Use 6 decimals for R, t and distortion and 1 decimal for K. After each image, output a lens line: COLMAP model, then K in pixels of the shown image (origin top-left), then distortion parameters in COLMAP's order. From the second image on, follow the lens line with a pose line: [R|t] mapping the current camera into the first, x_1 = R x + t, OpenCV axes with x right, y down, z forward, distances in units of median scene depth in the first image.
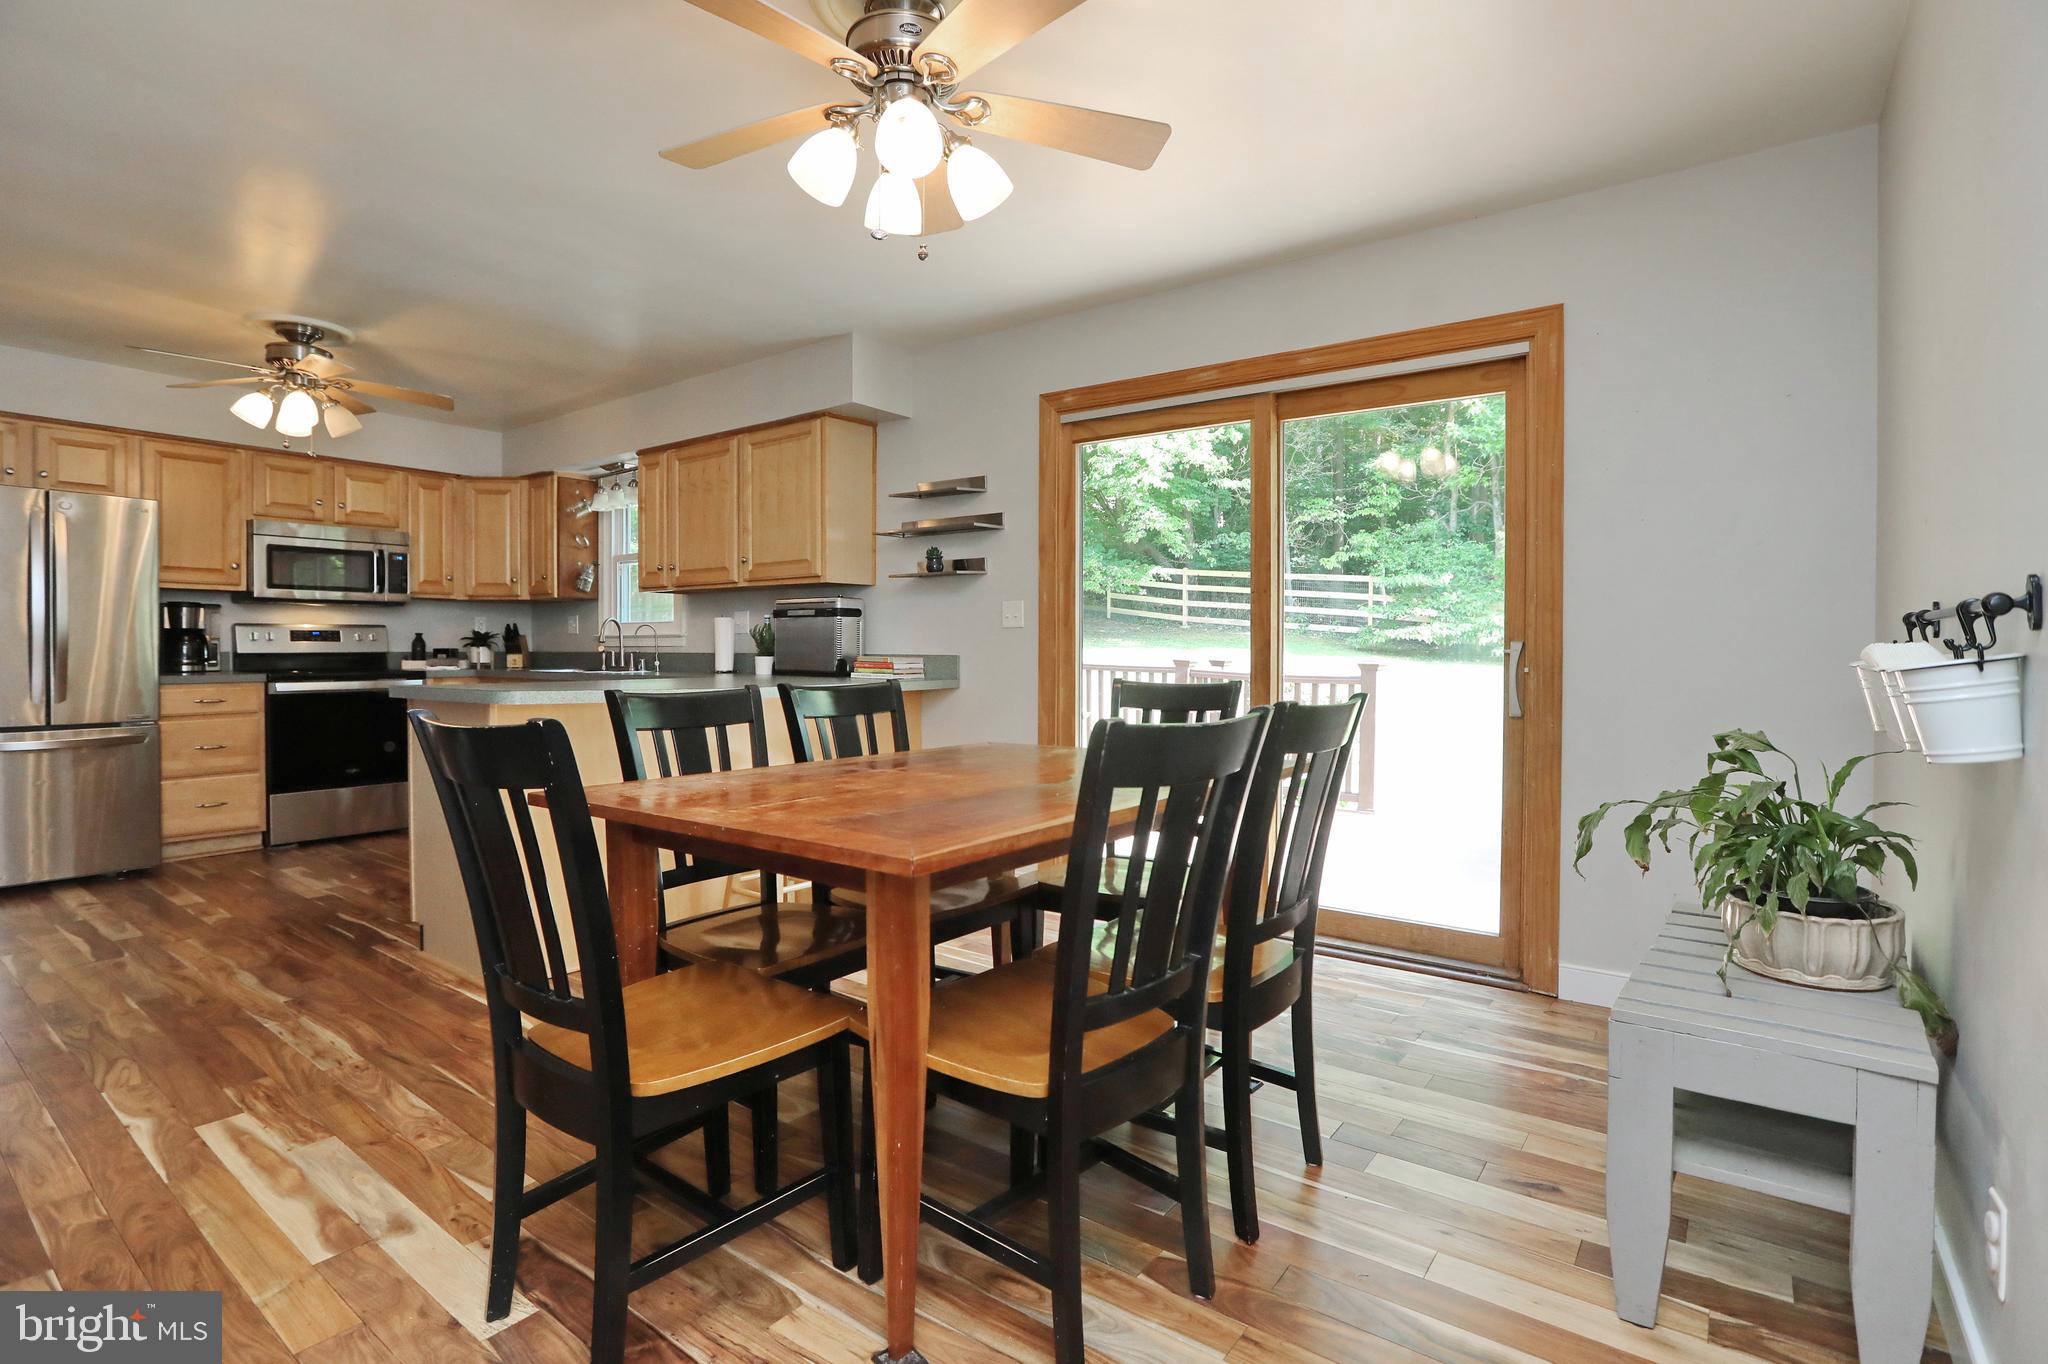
lens RADIAL K [[989.3, 0, 1059.6], [0, 989.3, 661.6], [0, 0, 1]] dist [-0.042717, 0.010773]
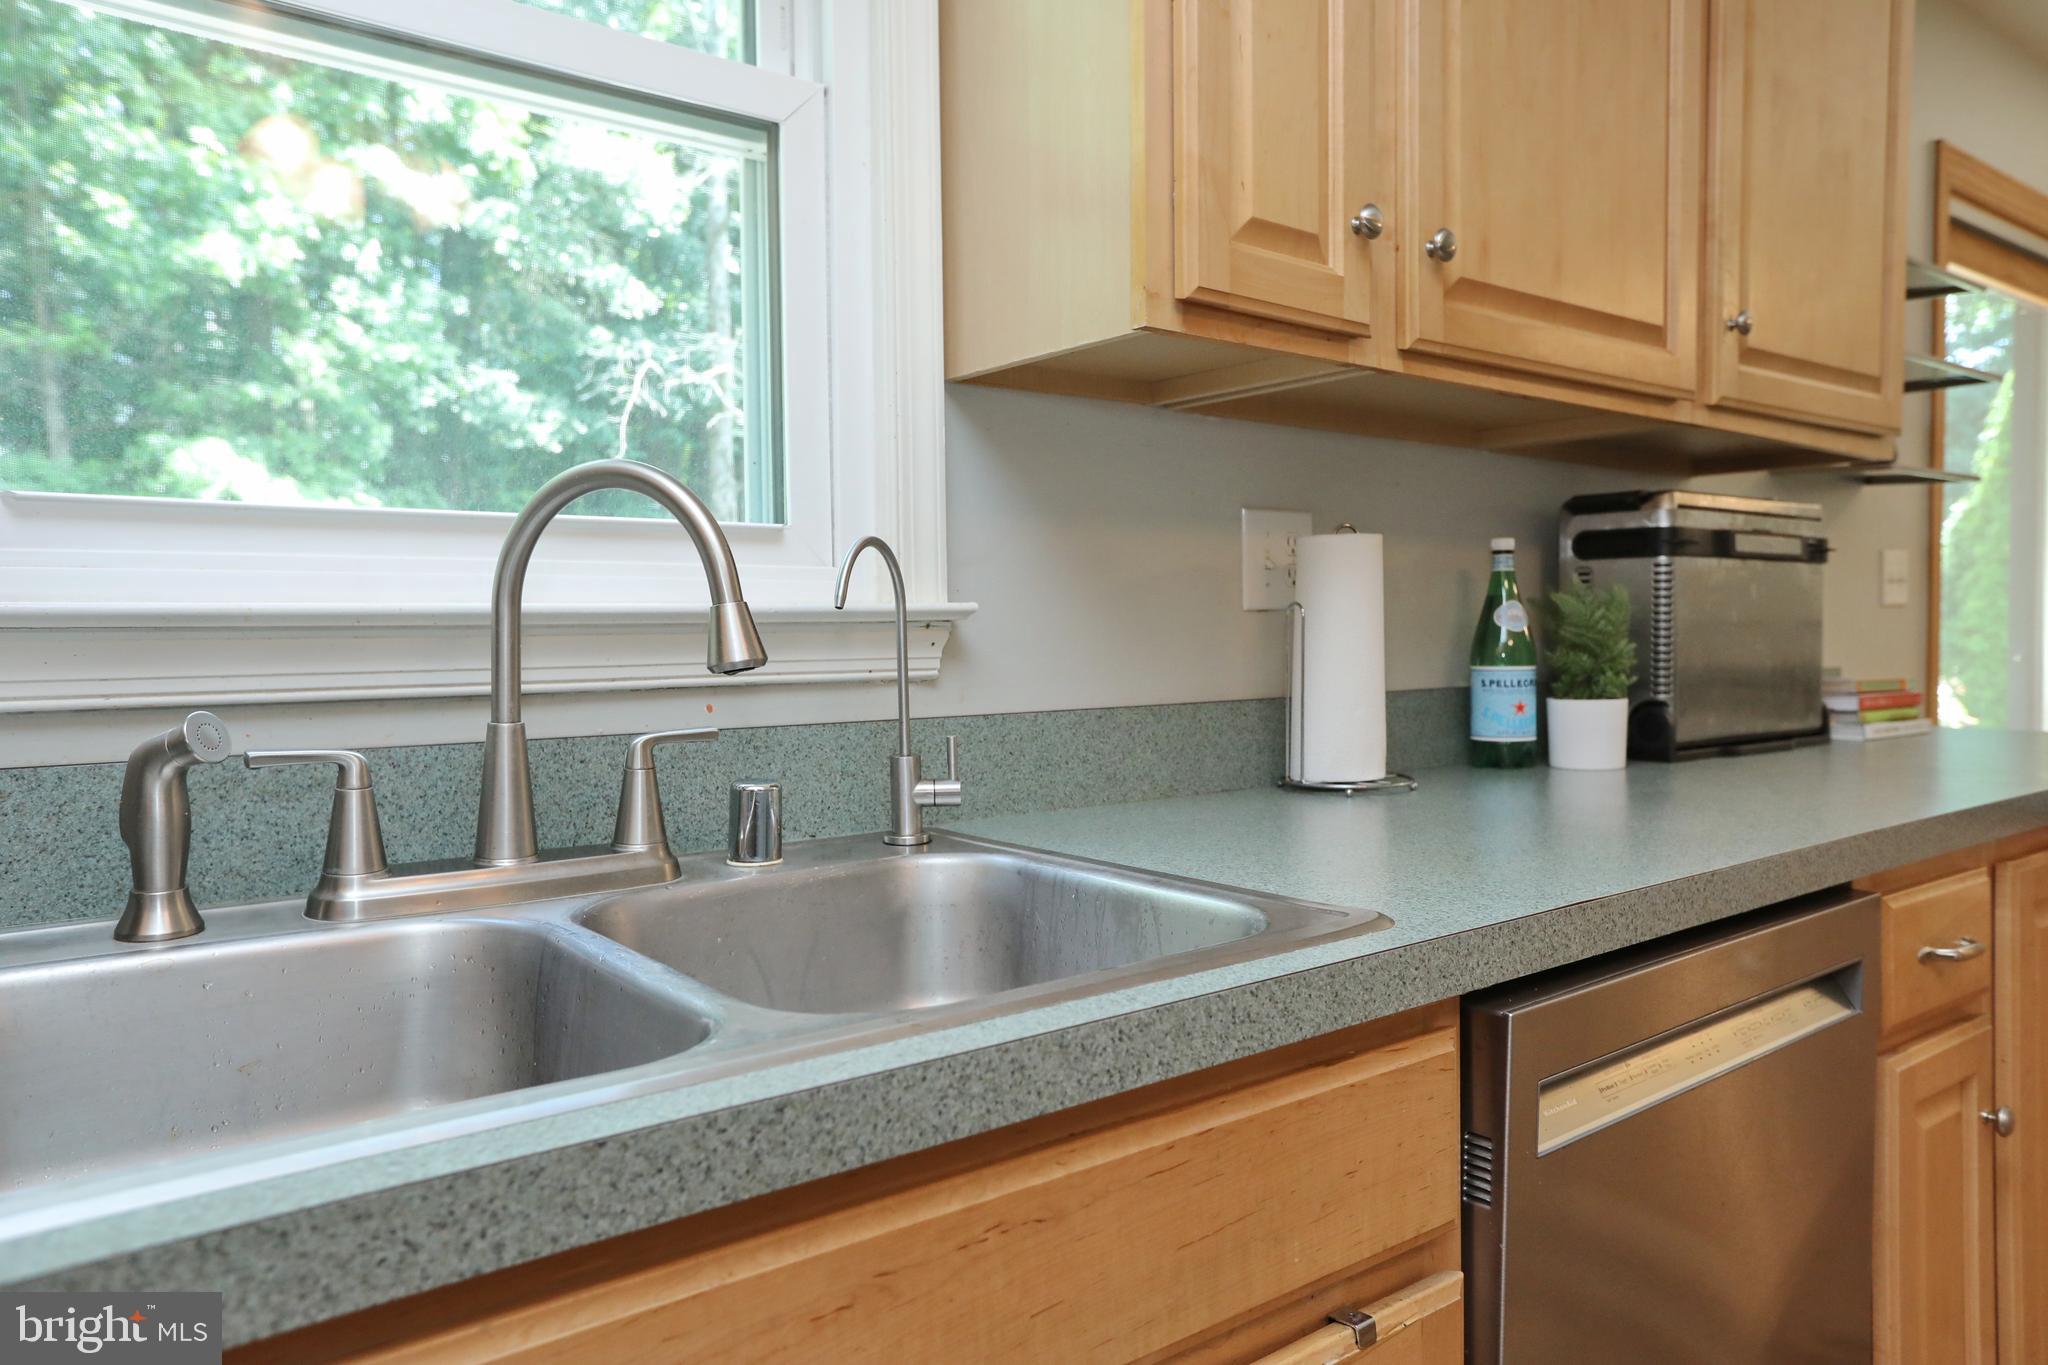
lens RADIAL K [[1370.0, 0, 1024.9], [0, 1370.0, 666.4], [0, 0, 1]] dist [-0.004183, -0.002859]
pose [[0.287066, -0.027153, 0.957526, -0.708421], [0.021796, 0.999525, 0.021810, -0.026206], [-0.957663, 0.014610, 0.287522, 1.066875]]
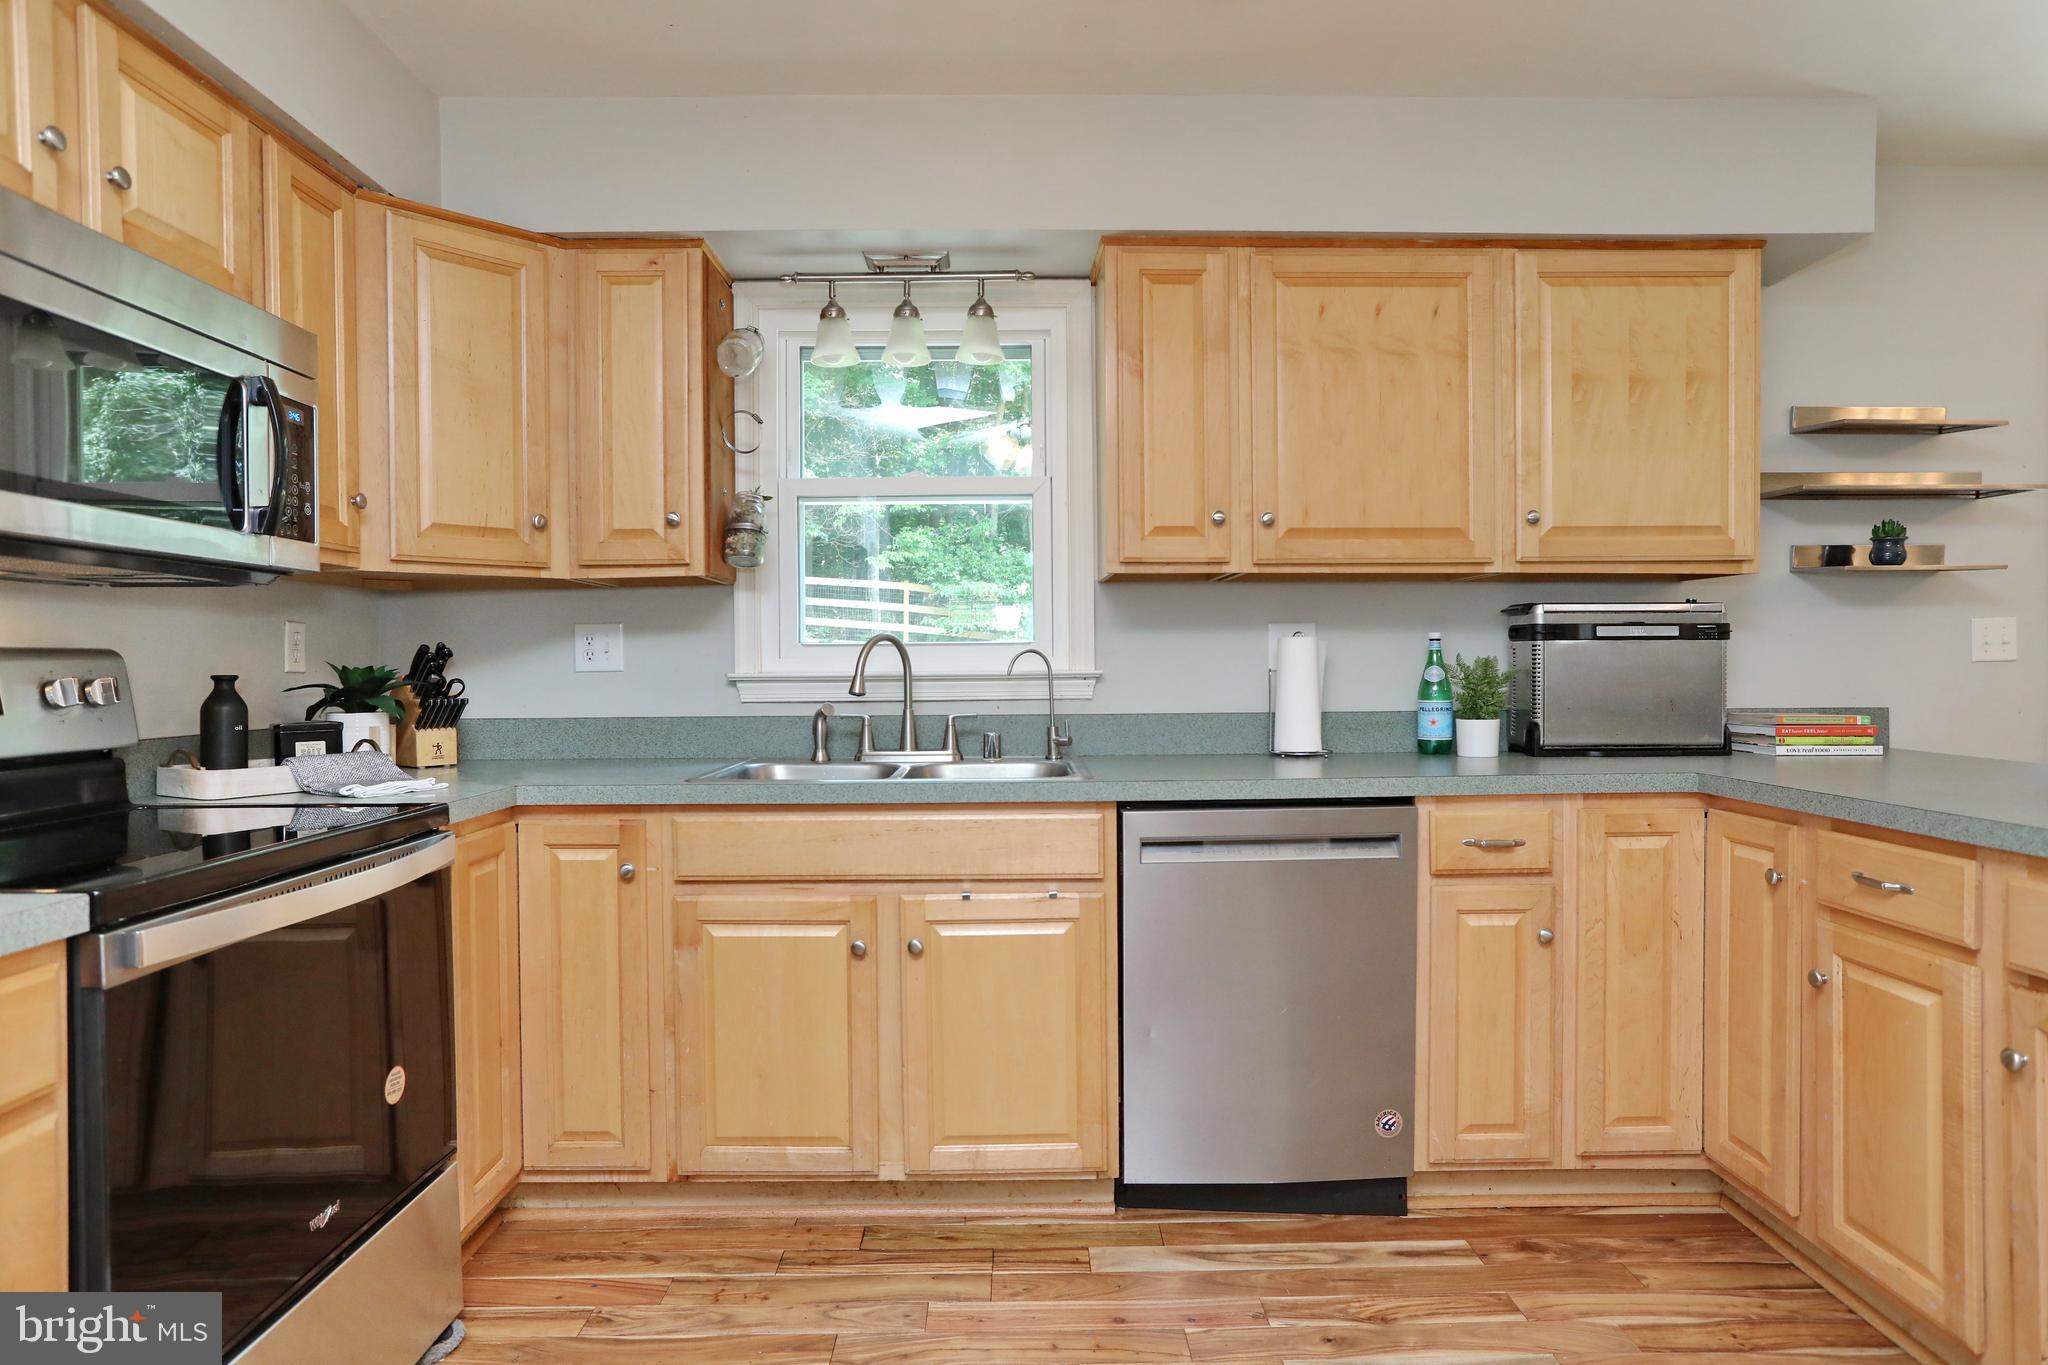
lens RADIAL K [[1123.9, 0, 1022.9], [0, 1123.9, 676.7], [0, 0, 1]] dist [-0.038453, 0.022206]
pose [[0.802916, -0.013596, 0.595937, -0.825059], [0.014413, 0.999890, 0.003393, -0.032078], [-0.595917, 0.005865, 0.803024, 0.711439]]
